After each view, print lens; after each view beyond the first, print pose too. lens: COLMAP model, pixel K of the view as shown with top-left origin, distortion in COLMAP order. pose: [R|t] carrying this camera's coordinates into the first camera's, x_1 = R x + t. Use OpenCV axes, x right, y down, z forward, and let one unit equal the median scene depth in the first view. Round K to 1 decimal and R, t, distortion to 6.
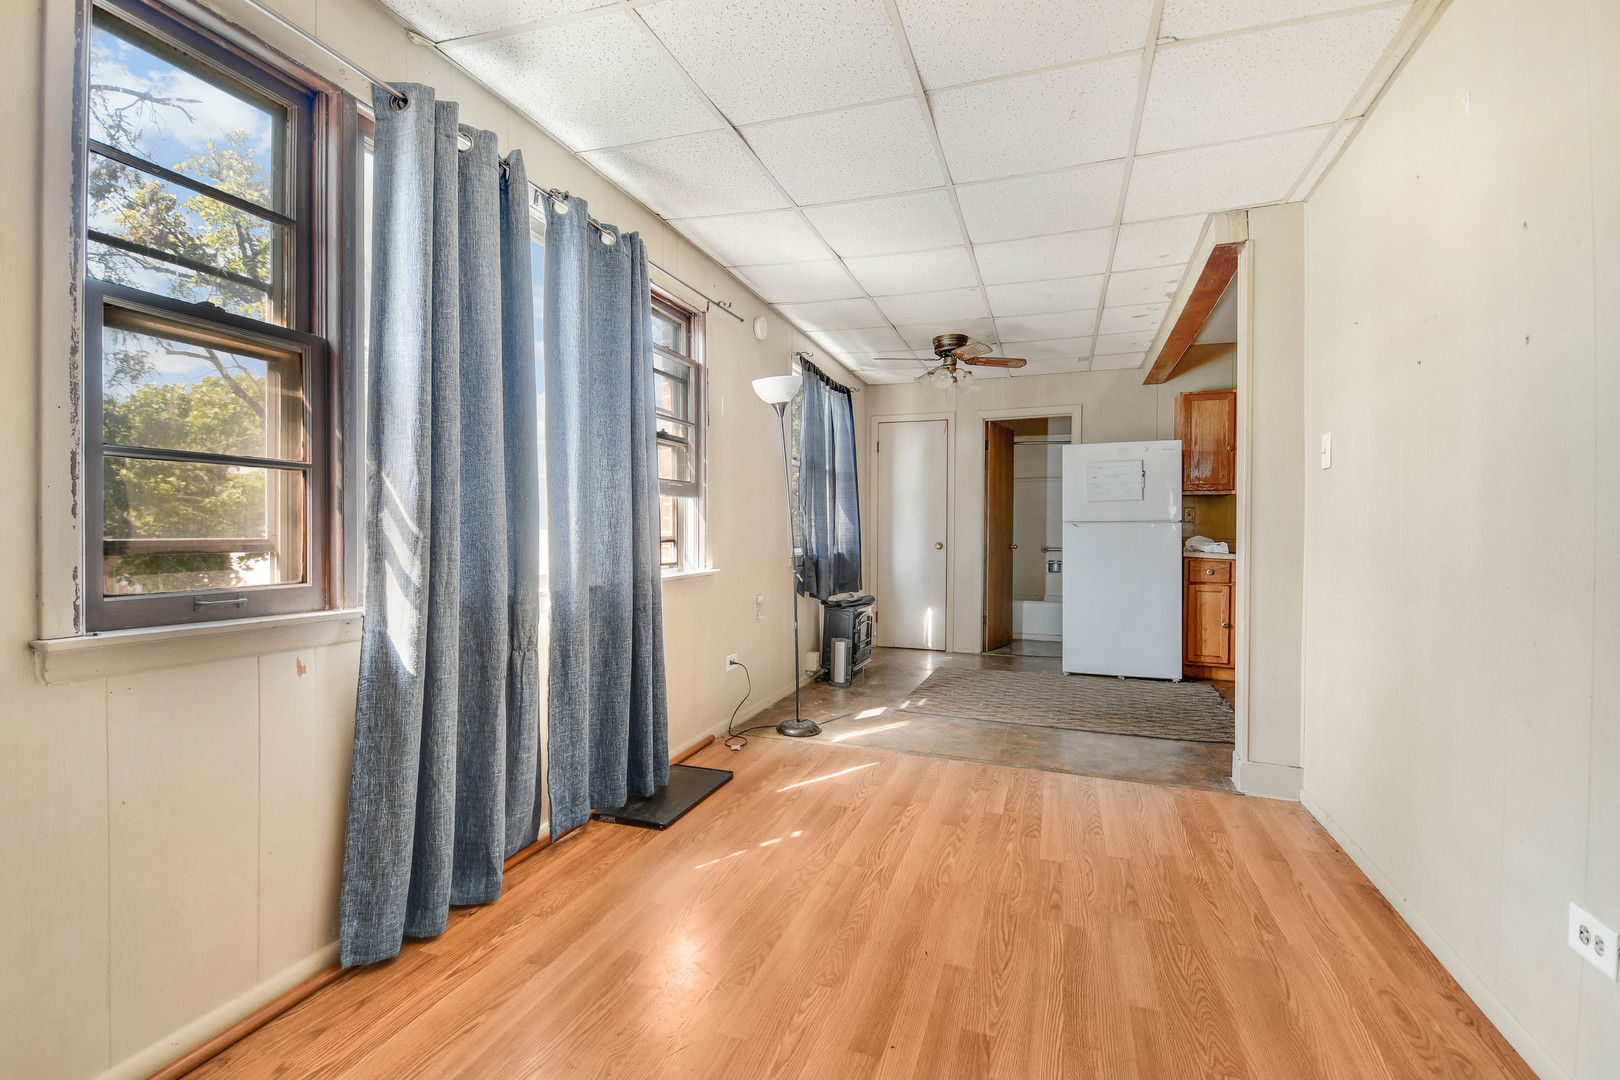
lens RADIAL K [[711.7, 0, 807.9], [0, 711.7, 536.6], [0, 0, 1]] dist [-0.029751, -0.000603]
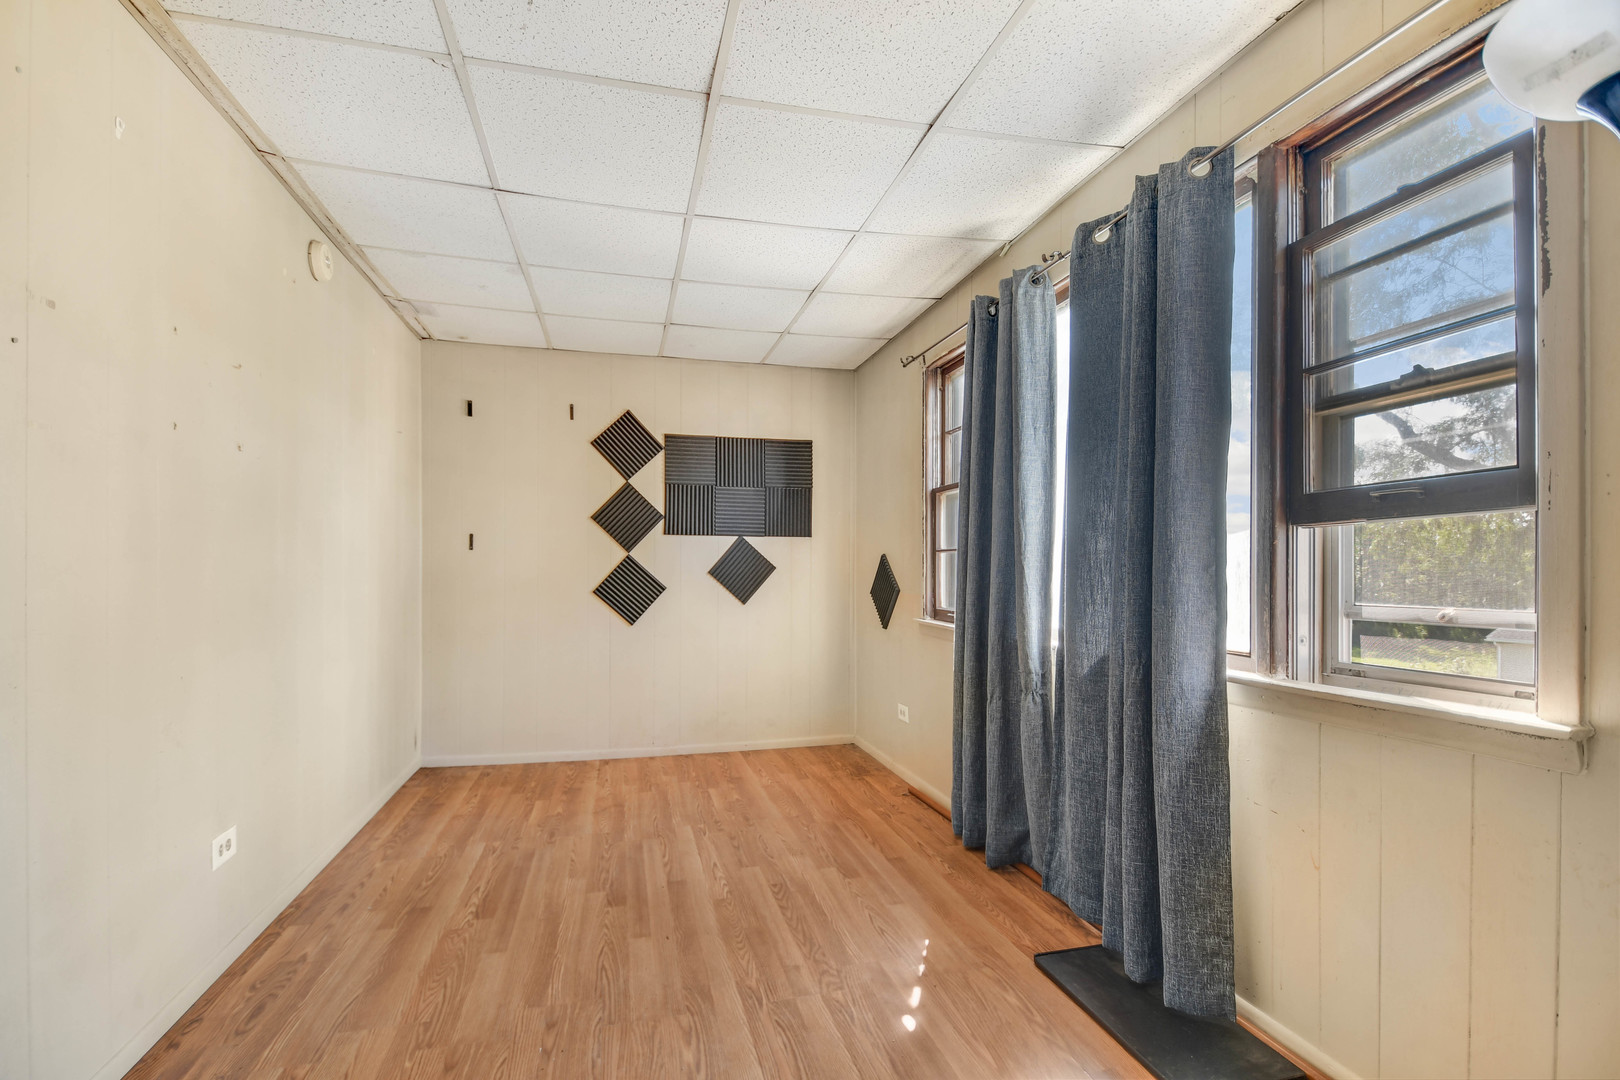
lens RADIAL K [[711.7, 0, 790.6], [0, 711.7, 557.7], [0, 0, 1]] dist [-0.029751, -0.000603]
pose [[-0.839269, -0.011017, -0.543605, 0.567523], [-0.010663, 0.999936, -0.003803, -0.049030], [0.543612, 0.002605, -0.839333, 1.841759]]
